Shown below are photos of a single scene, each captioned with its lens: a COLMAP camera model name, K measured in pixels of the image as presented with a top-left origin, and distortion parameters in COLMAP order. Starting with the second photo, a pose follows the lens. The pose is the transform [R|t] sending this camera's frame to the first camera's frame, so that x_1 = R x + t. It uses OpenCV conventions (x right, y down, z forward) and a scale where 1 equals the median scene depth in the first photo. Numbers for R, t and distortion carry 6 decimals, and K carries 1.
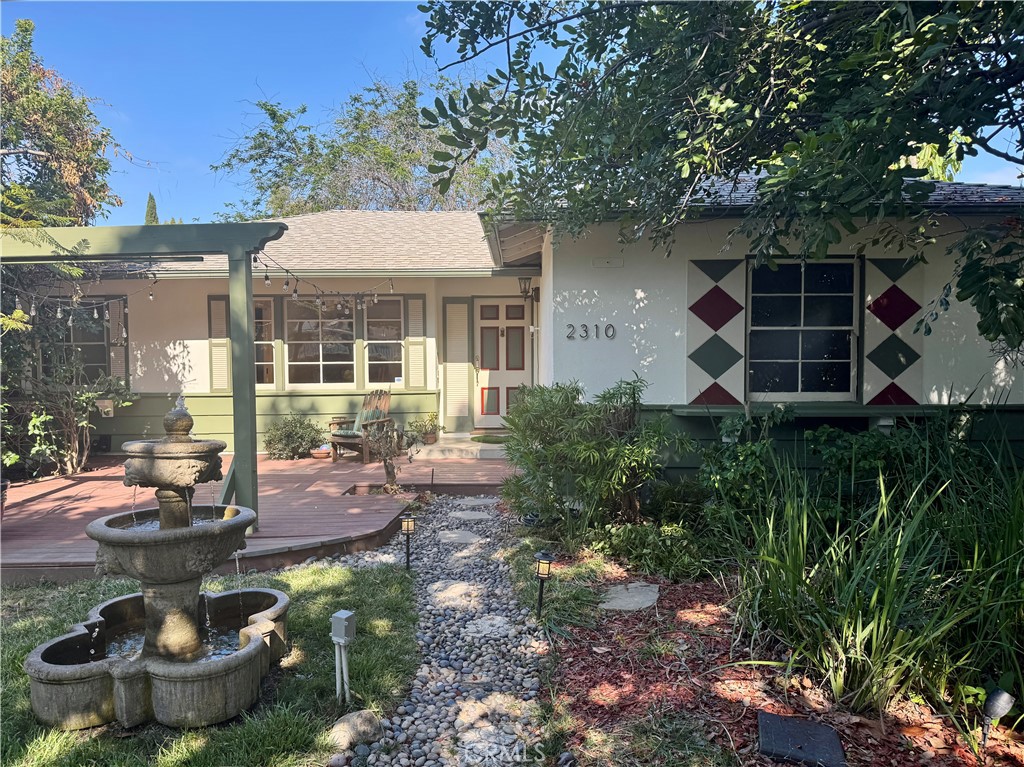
lens RADIAL K [[725.1, 0, 512.0], [0, 725.1, 383.5], [0, 0, 1]] dist [0.043997, -0.005139]
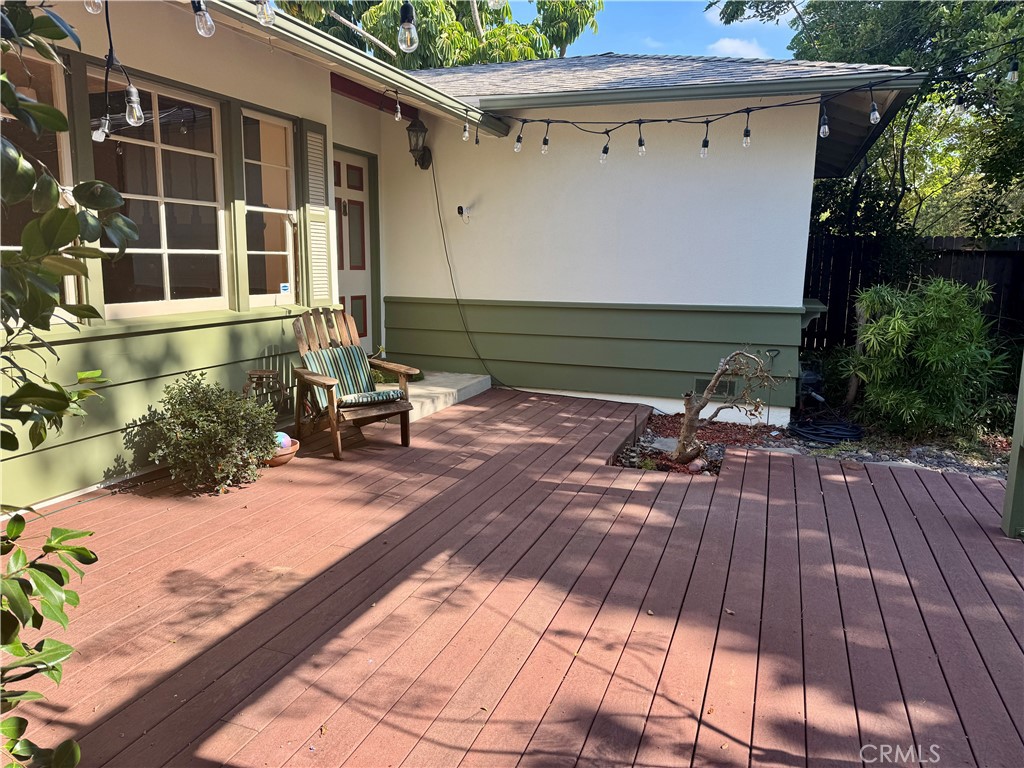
lens RADIAL K [[725.1, 0, 512.0], [0, 725.1, 384.0], [0, 0, 1]] dist [0.043997, -0.005139]
pose [[0.349213, -0.144215, 0.925879, -0.640816], [0.021761, 0.989067, 0.145850, -0.010520], [-0.936791, -0.030785, 0.348533, 0.719266]]
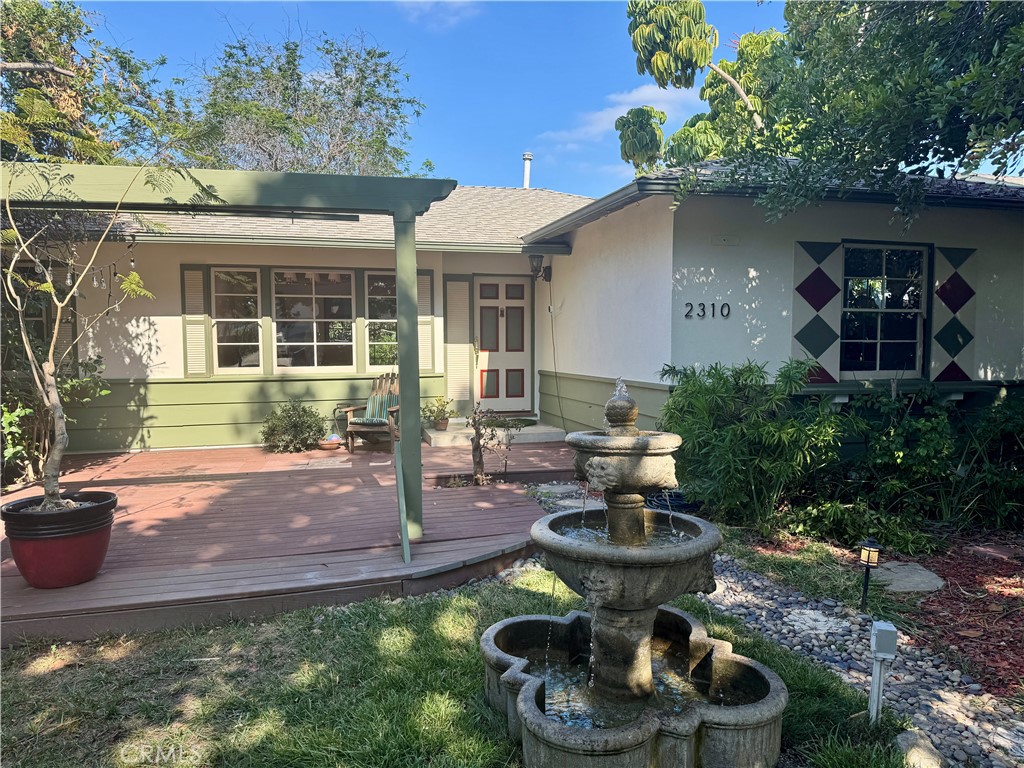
lens RADIAL K [[706.0, 0, 512.0], [0, 706.0, 384.0], [0, 0, 1]] dist [0.059416, -0.079848]
pose [[0.963861, -0.013394, 0.266069, -0.283400], [0.006900, 0.999655, 0.025325, 0.001097], [-0.266317, -0.022574, 0.963621, 0.100058]]
